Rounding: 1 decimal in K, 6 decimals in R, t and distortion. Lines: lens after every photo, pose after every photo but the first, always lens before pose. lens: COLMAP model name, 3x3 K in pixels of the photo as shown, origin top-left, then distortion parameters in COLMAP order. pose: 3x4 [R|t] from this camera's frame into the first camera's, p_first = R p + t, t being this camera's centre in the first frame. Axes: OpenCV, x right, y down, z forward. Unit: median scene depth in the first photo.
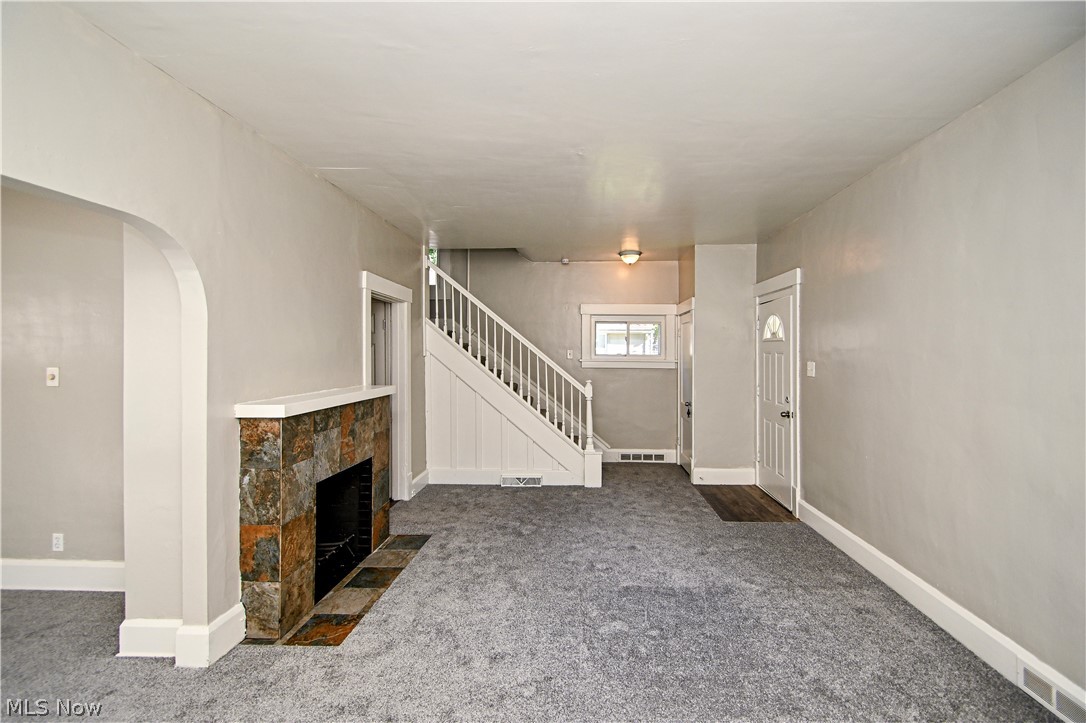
lens RADIAL K [[477.3, 0, 585.8], [0, 477.3, 354.8], [0, 0, 1]] dist [0.018008, -0.013106]
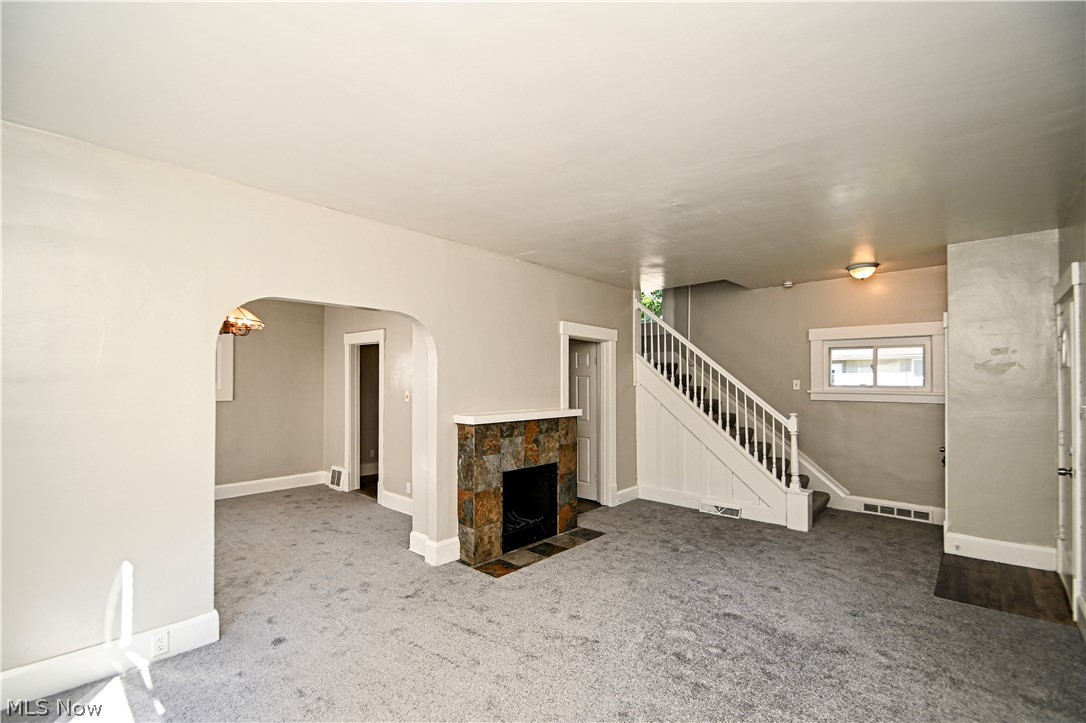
lens RADIAL K [[493.0, 0, 545.7], [0, 493.0, 379.9], [0, 0, 1]] dist [-0.001130, -0.015558]
pose [[0.750176, -0.002151, -0.661235, 0.435309], [-0.003301, 0.999970, -0.006998, -0.004407], [0.661230, 0.007433, 0.750146, -0.045013]]
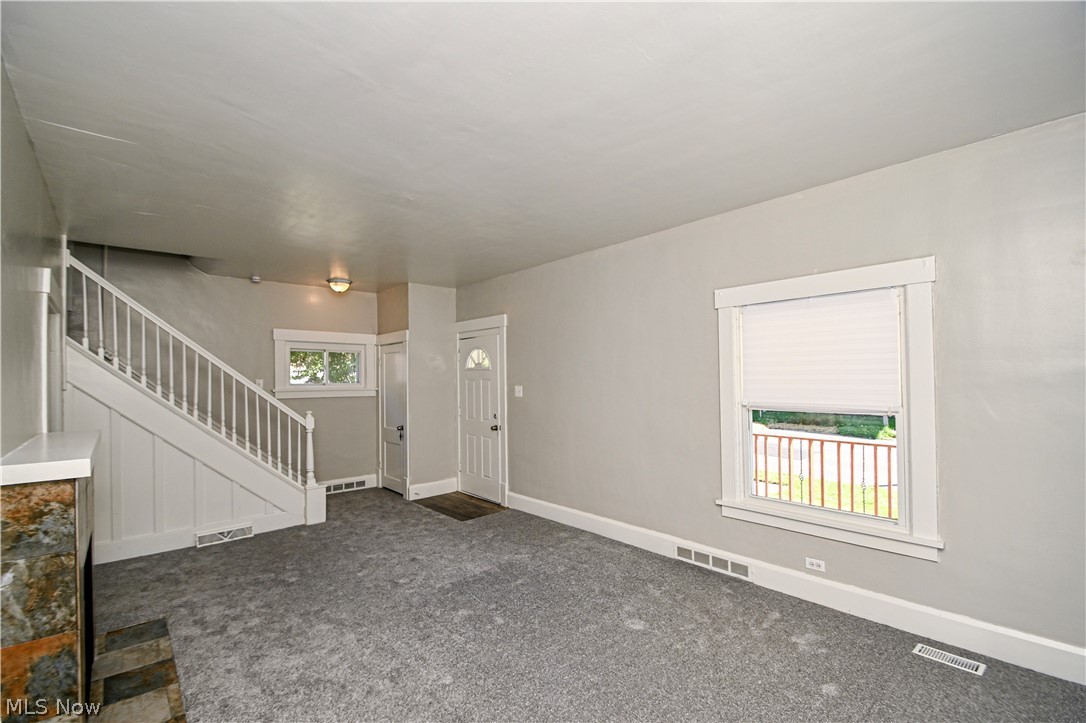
lens RADIAL K [[452.1, 0, 558.1], [0, 452.1, 372.8], [0, 0, 1]] dist [0.000749, -0.010982]
pose [[0.720127, -0.001589, 0.693840, -0.408577], [0.016468, 0.999755, -0.014803, -0.001416], [-0.693647, 0.022087, 0.719977, 0.024168]]
